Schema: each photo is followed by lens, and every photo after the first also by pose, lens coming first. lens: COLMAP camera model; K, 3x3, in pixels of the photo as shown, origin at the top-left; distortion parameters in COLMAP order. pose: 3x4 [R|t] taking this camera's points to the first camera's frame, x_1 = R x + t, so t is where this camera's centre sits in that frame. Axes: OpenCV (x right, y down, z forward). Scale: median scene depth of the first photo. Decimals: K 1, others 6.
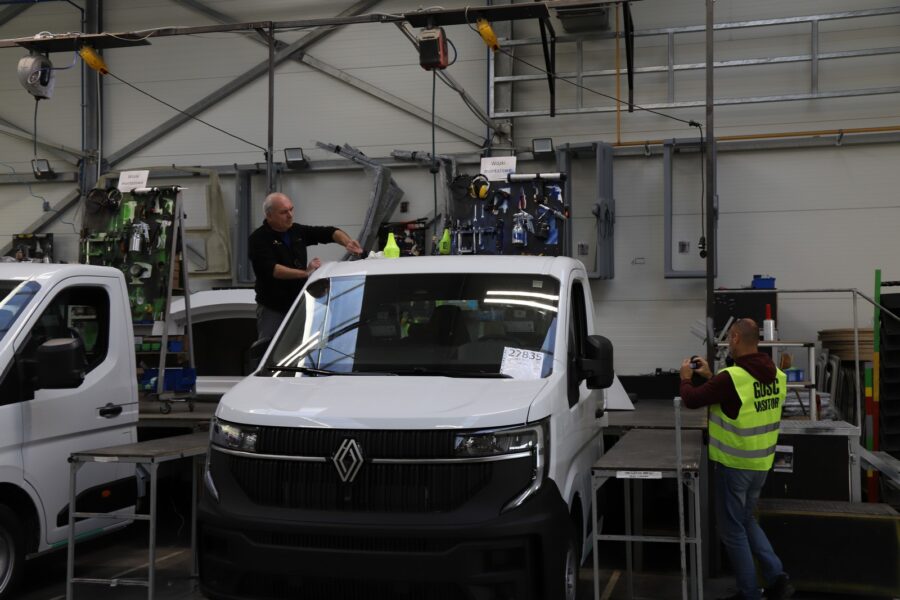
lens RADIAL K [[1099.2, 0, 450.0], [0, 1099.2, 300.0], [0, 0, 1]] dist [0.080307, 0.001430]
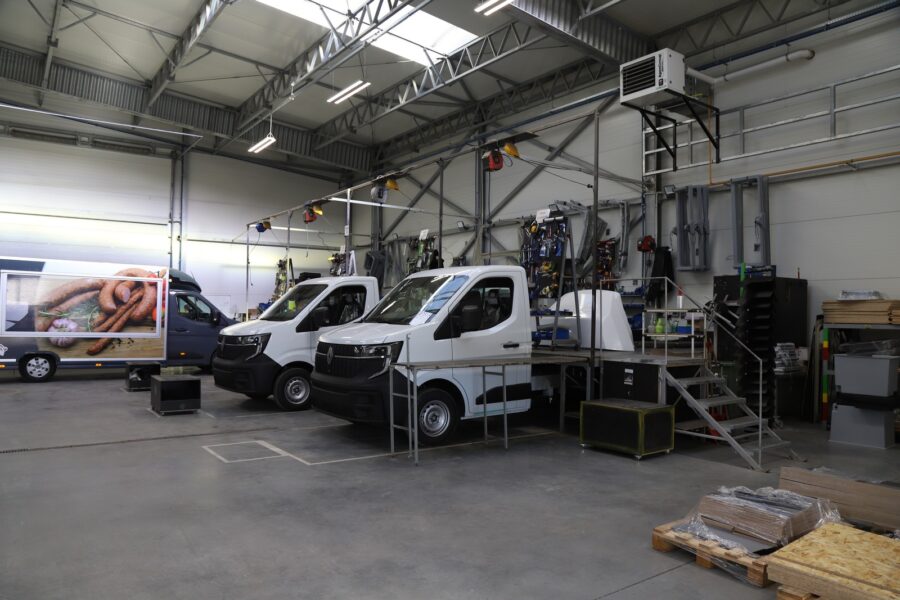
lens RADIAL K [[710.3, 0, 450.0], [0, 710.3, 300.0], [0, 0, 1]] dist [-0.068533, -0.000102]
pose [[0.739261, -0.005854, -0.673394, 0.748406], [0.021212, 0.999668, 0.014596, 0.001910], [0.673085, -0.025074, 0.739140, 0.004522]]
